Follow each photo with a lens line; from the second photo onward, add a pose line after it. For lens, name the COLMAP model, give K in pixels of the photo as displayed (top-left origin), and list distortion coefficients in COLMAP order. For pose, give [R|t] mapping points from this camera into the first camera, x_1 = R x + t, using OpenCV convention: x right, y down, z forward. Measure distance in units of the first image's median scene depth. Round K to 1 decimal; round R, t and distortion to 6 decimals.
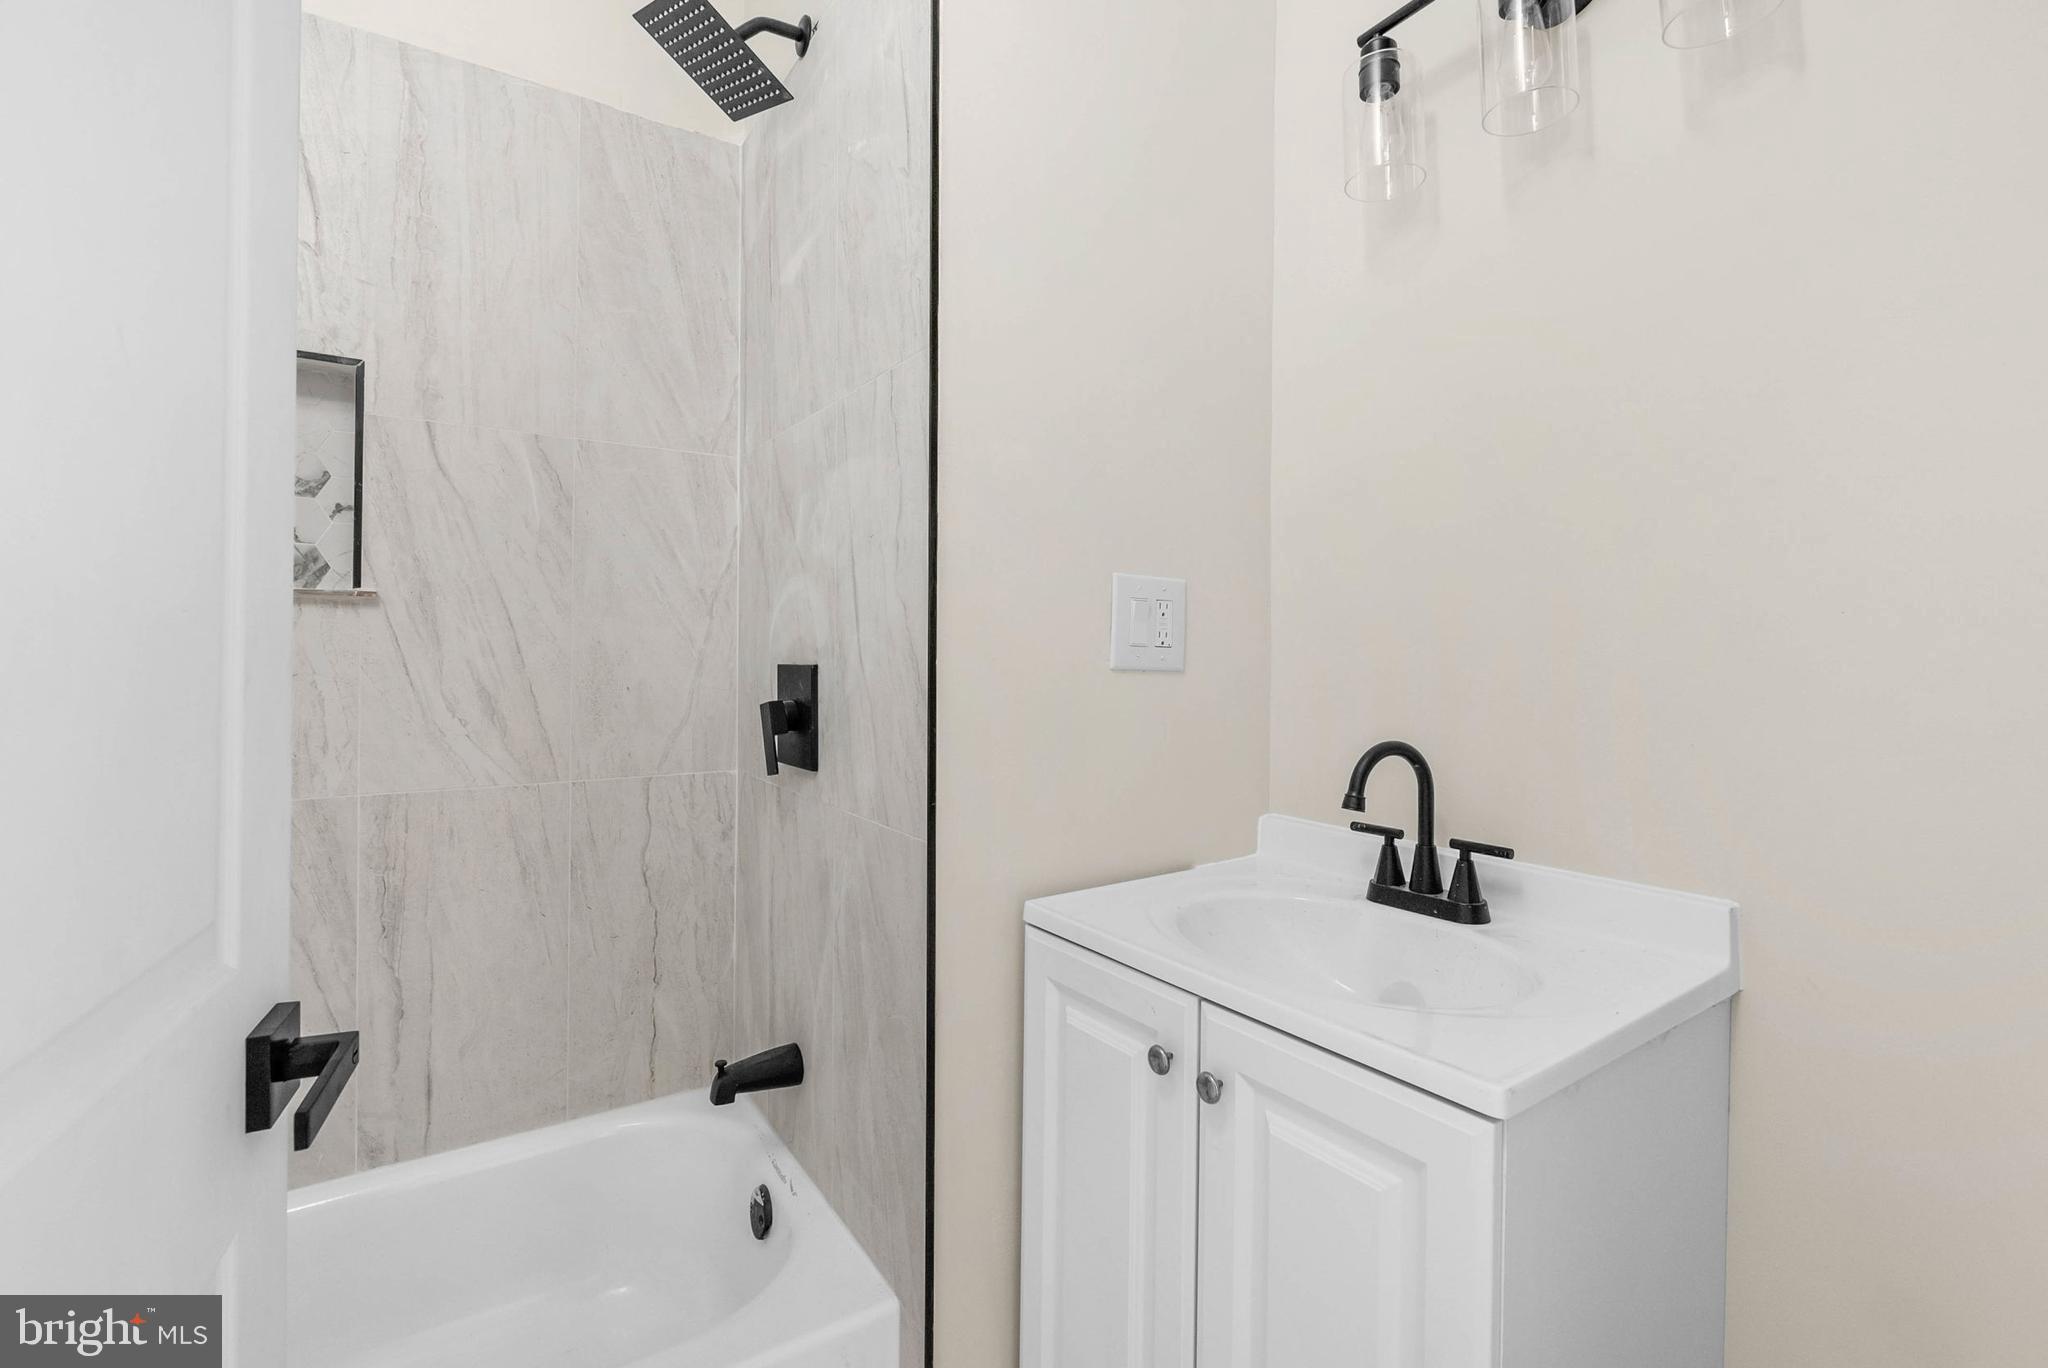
lens RADIAL K [[944.4, 0, 1048.7], [0, 944.4, 661.9], [0, 0, 1]] dist [-0.005216, -0.000159]
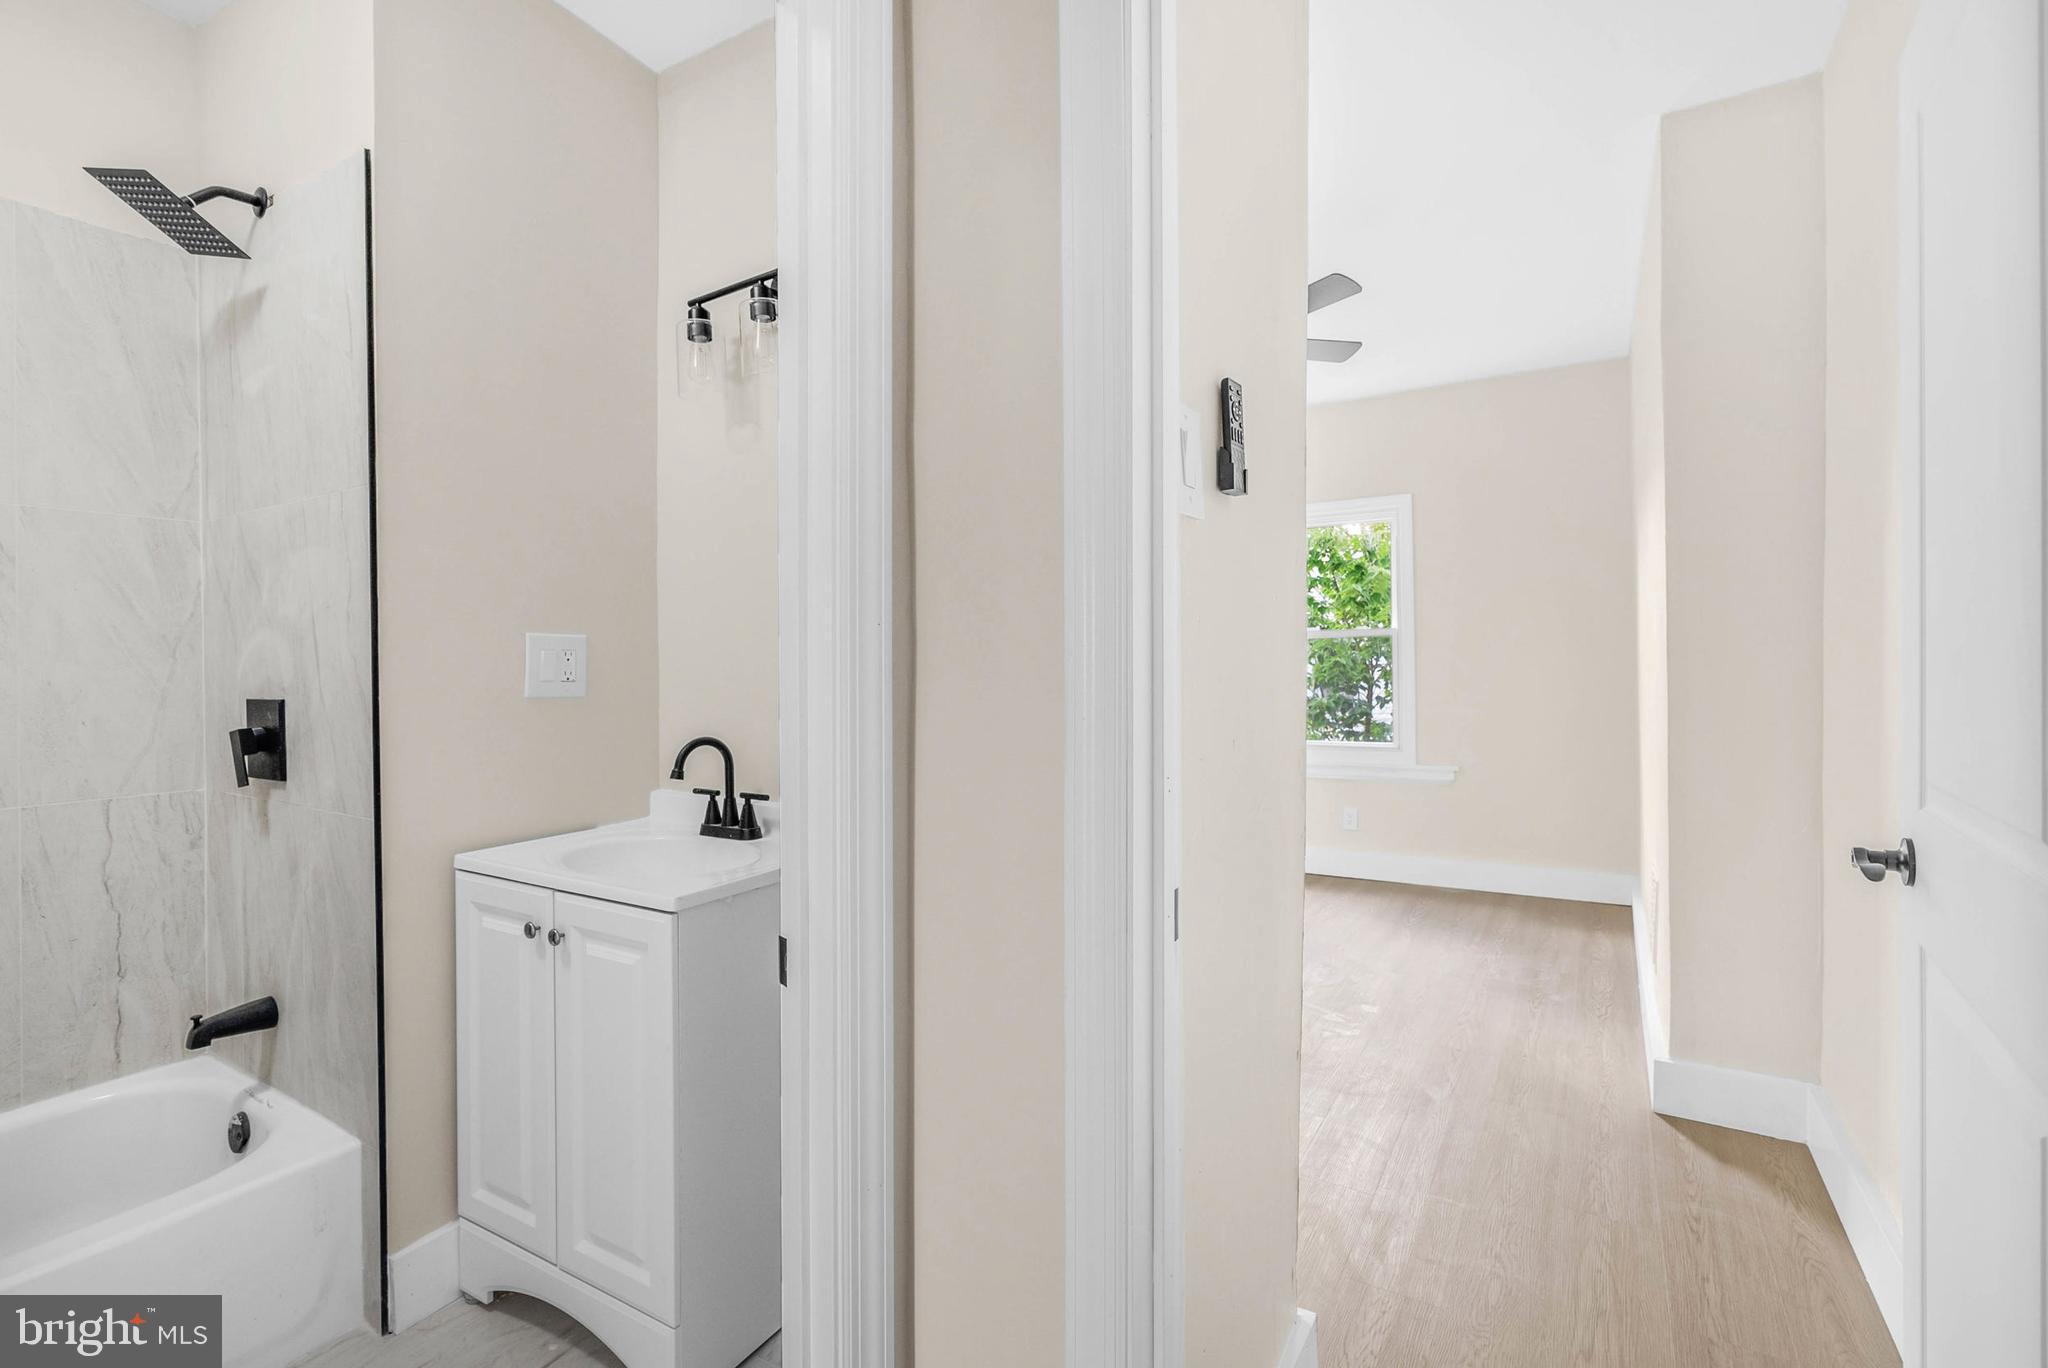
lens RADIAL K [[935.2, 0, 1035.5], [0, 935.2, 669.8], [0, 0, 1]] dist [-0.002625, 0.001296]
pose [[0.913830, -0.018011, 0.405697, 0.173550], [0.016534, 0.999838, 0.007145, -0.028994], [-0.405760, 0.000178, 0.913980, -0.577462]]
